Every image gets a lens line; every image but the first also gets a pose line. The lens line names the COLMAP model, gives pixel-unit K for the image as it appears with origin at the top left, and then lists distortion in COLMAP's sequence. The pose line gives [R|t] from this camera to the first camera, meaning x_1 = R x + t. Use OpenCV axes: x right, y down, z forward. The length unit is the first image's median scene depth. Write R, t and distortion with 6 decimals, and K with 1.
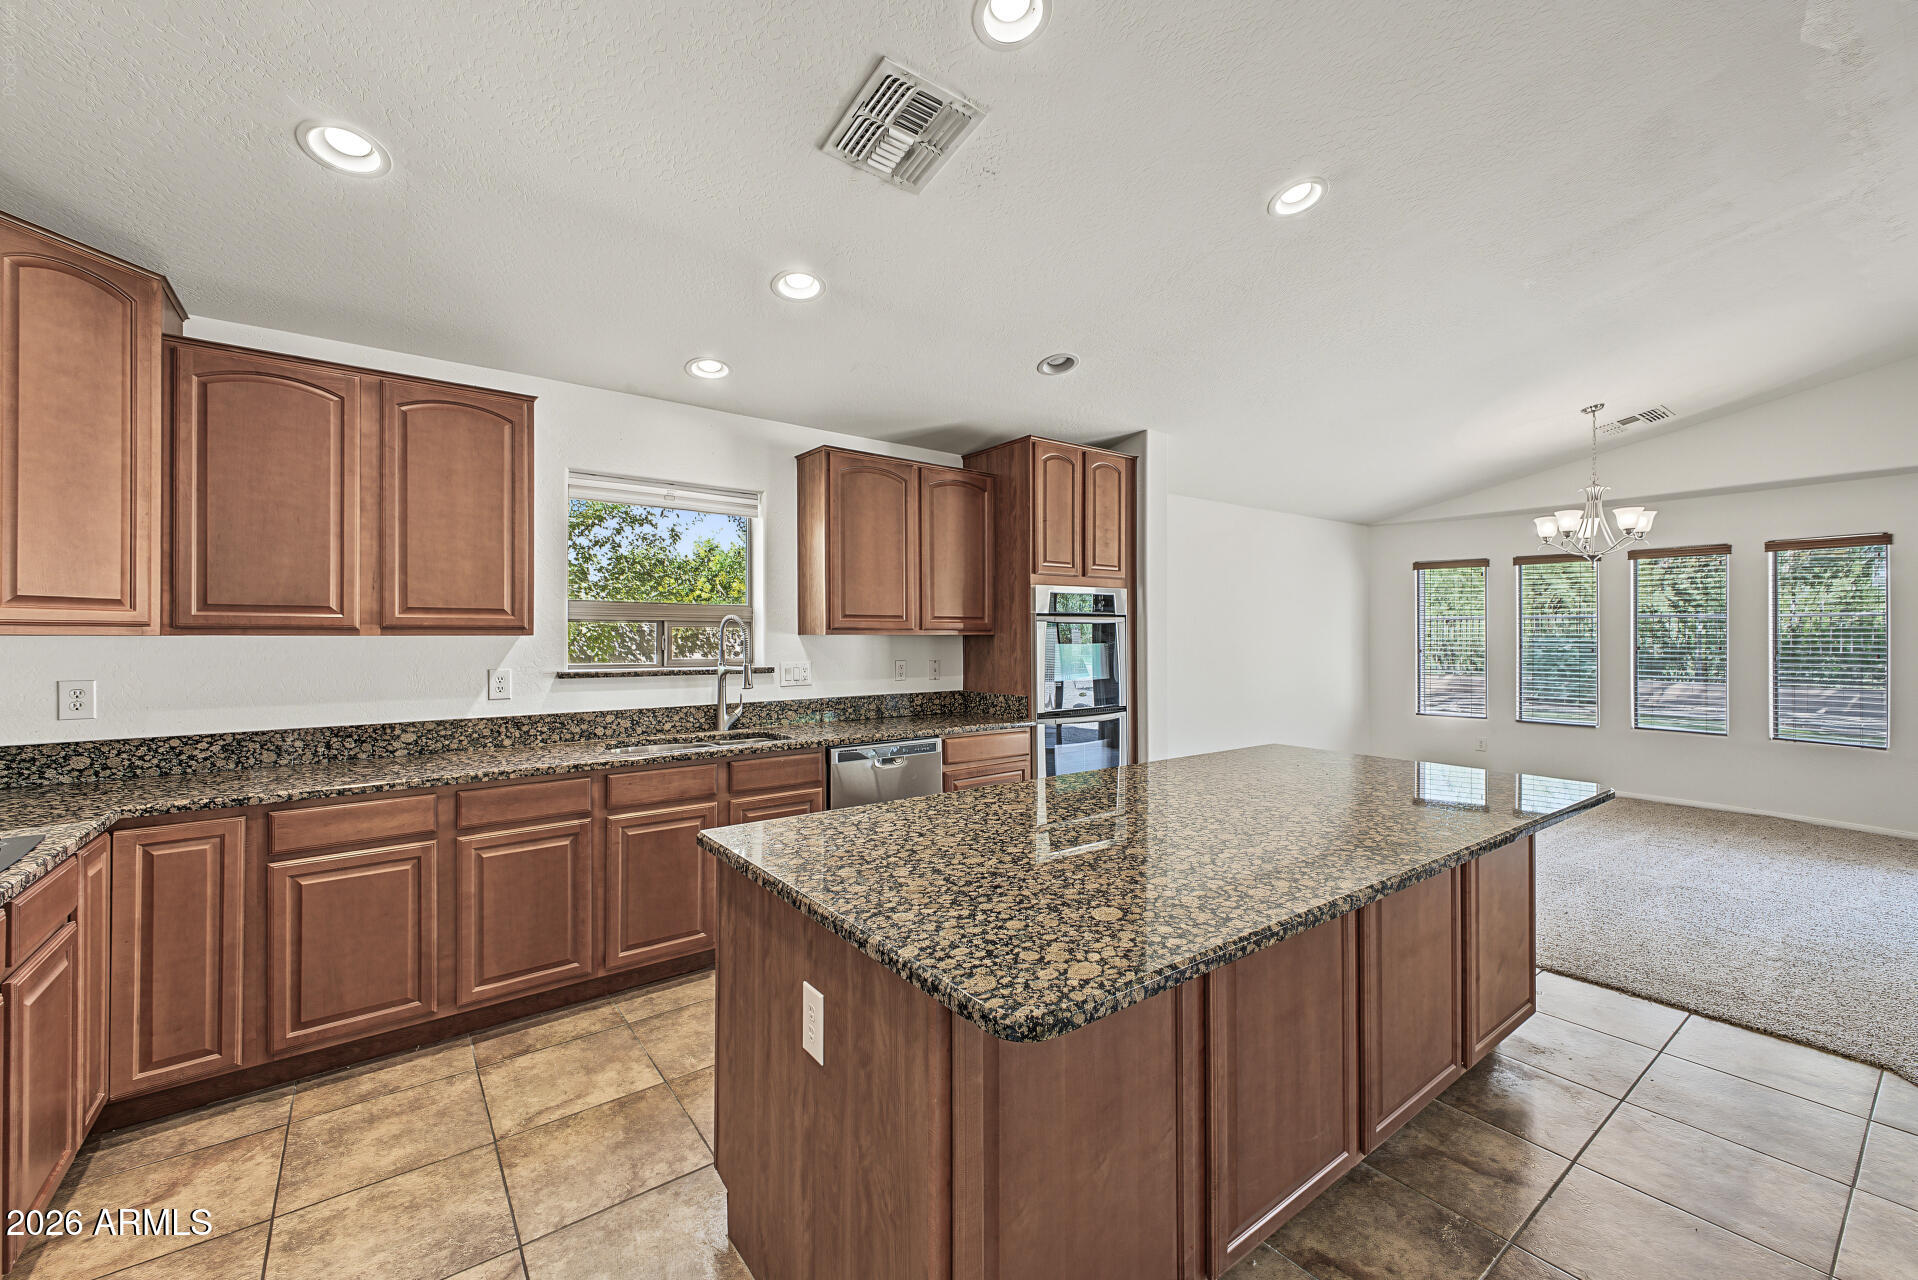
lens RADIAL K [[766.6, 0, 963.9], [0, 766.6, 636.3], [0, 0, 1]] dist [0.032424, -0.013150]
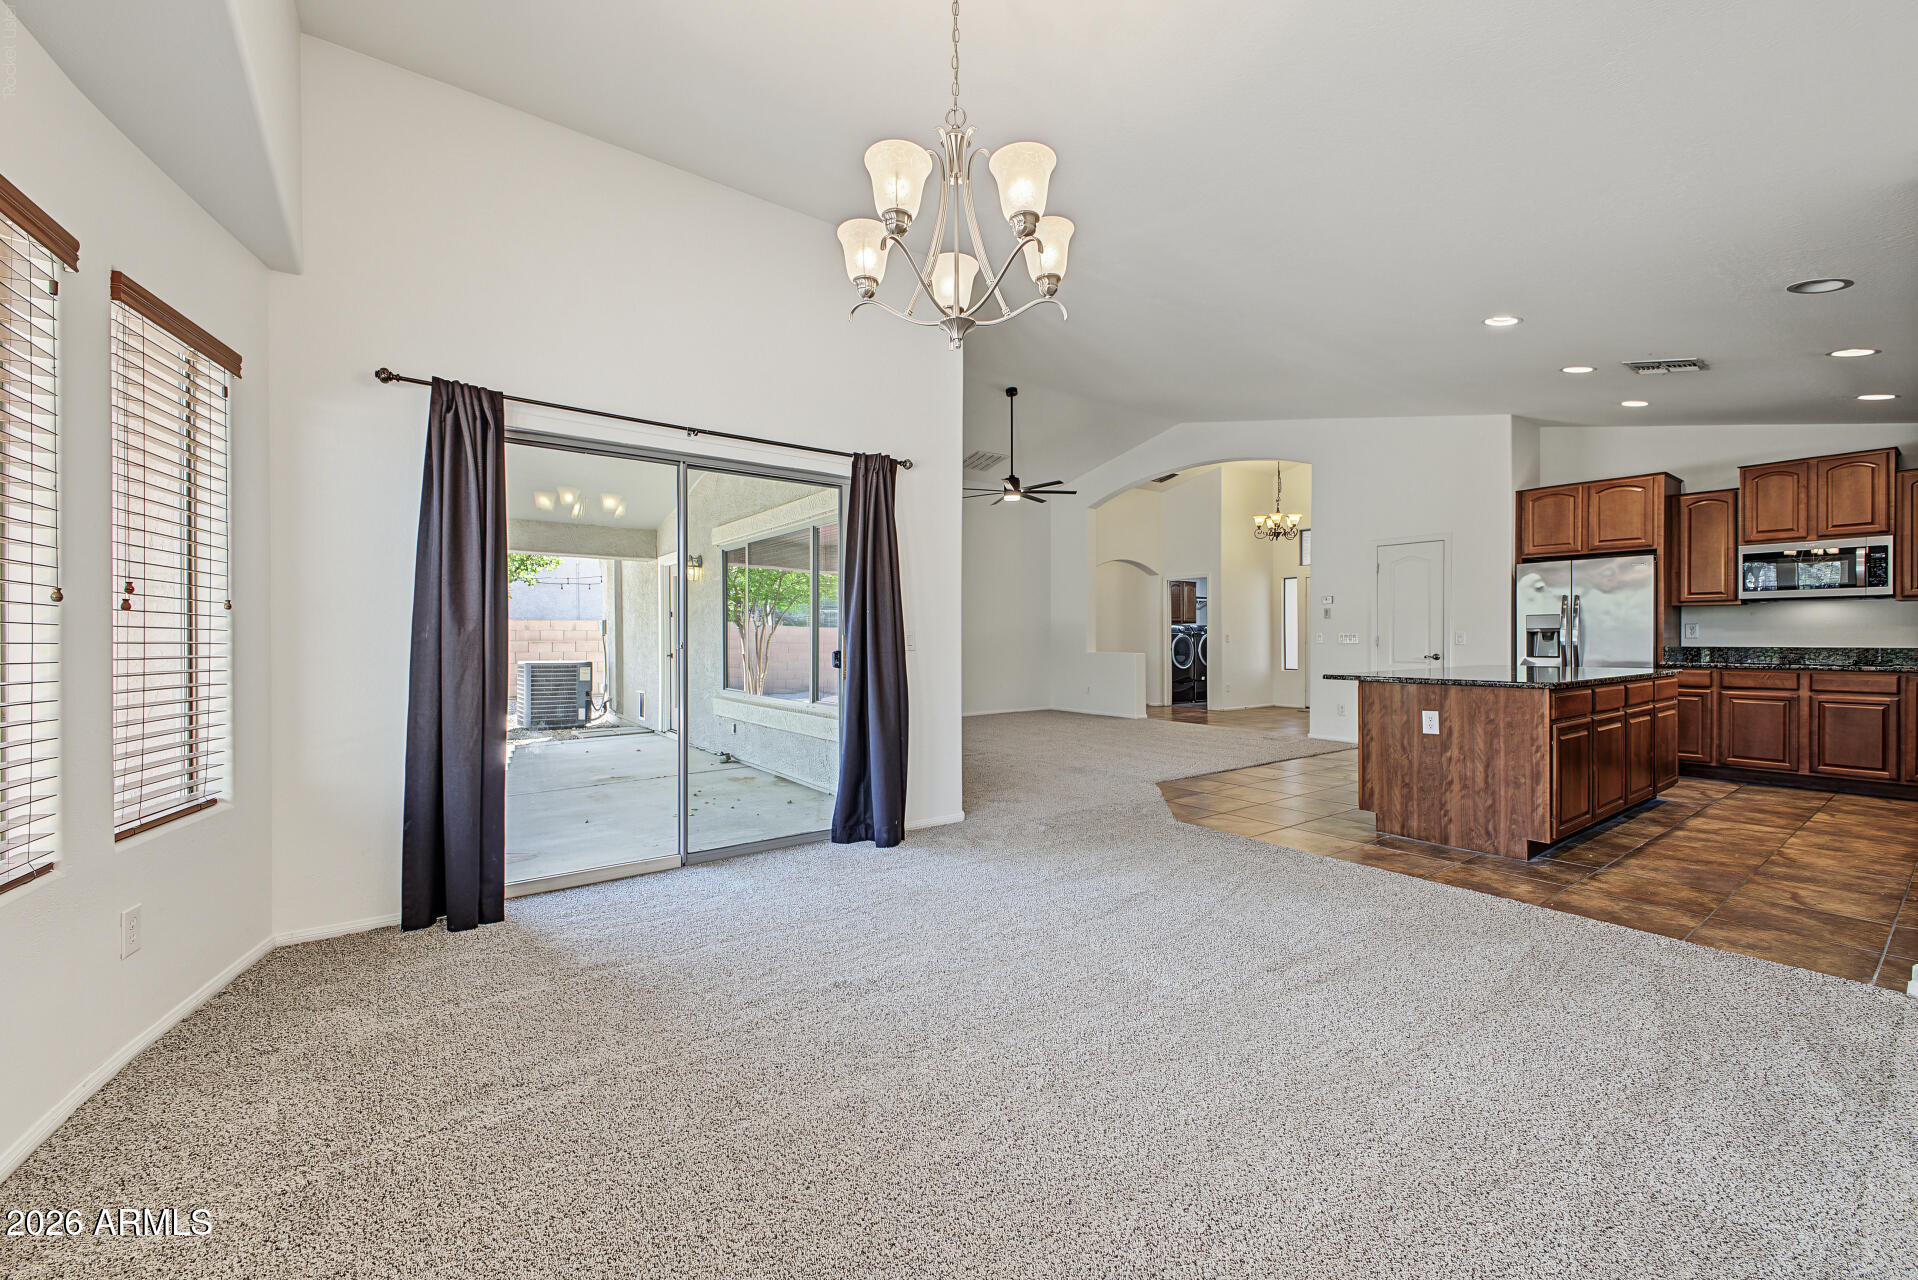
lens RADIAL K [[767.5, 0, 959.0], [0, 767.5, 640.0], [0, 0, 1]] dist [0.003024, 0.000696]
pose [[-0.999856, 0.002385, 0.016821, 1.315589], [0.002487, 0.999979, 0.006059, 0.070489], [-0.016806, 0.006100, -0.999840, 2.252190]]
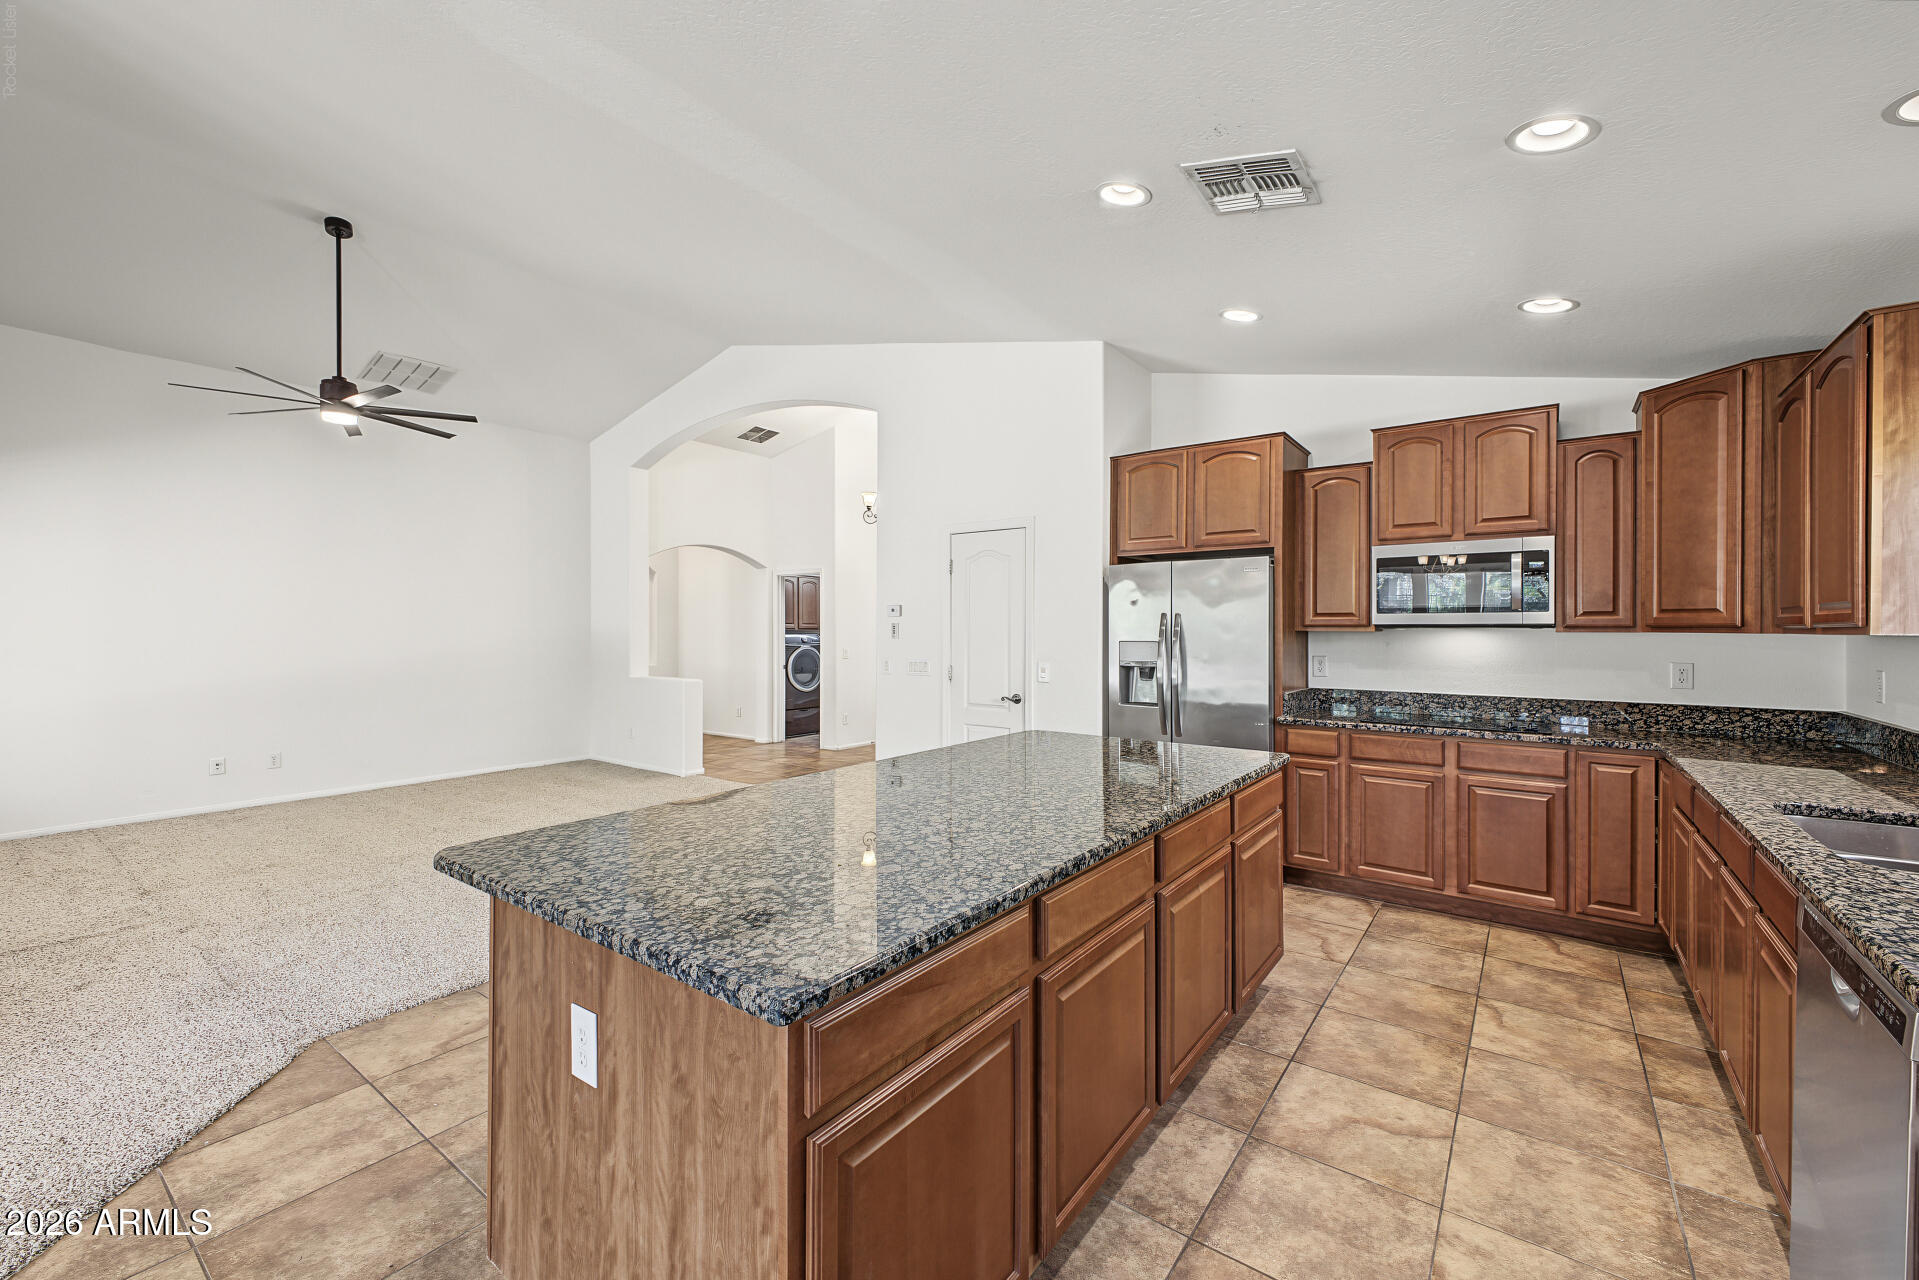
lens RADIAL K [[764.7, 0, 965.3], [0, 764.7, 631.9], [0, 0, 1]] dist [0.014873, -0.000128]
pose [[-0.961378, 0.000609, -0.275232, 0.440632], [-0.000960, 0.999984, 0.005567, -0.007380], [0.275231, 0.005617, -0.961362, 1.375856]]
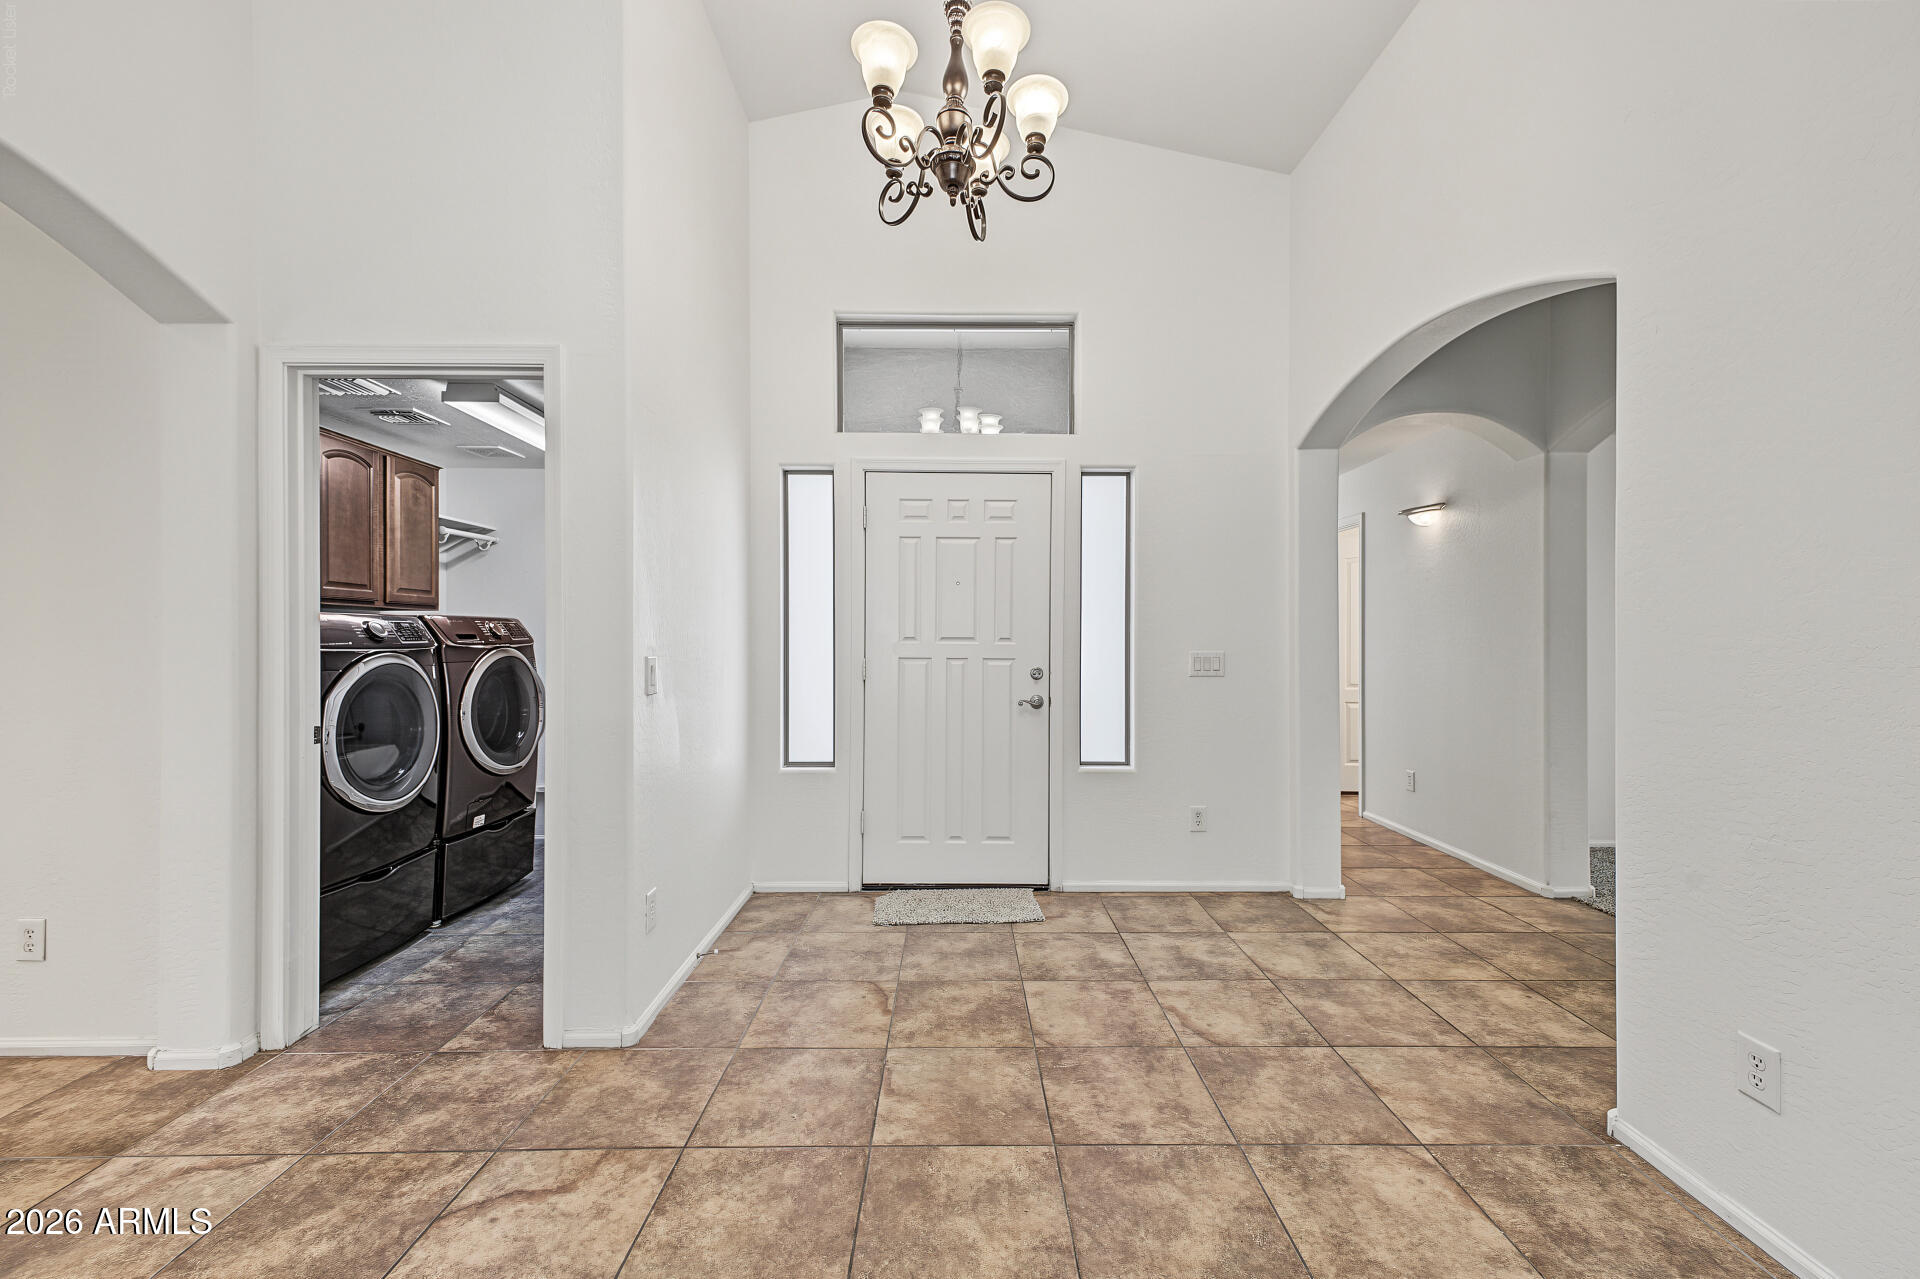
lens RADIAL K [[767.4, 0, 965.0], [0, 767.4, 635.8], [0, 0, 1]] dist [0.032424, -0.013150]
pose [[-0.589704, -0.006052, -0.807597, 0.549736], [-0.006212, 0.999976, -0.002958, 0.044907], [0.807595, 0.003272, -0.589728, -0.692876]]
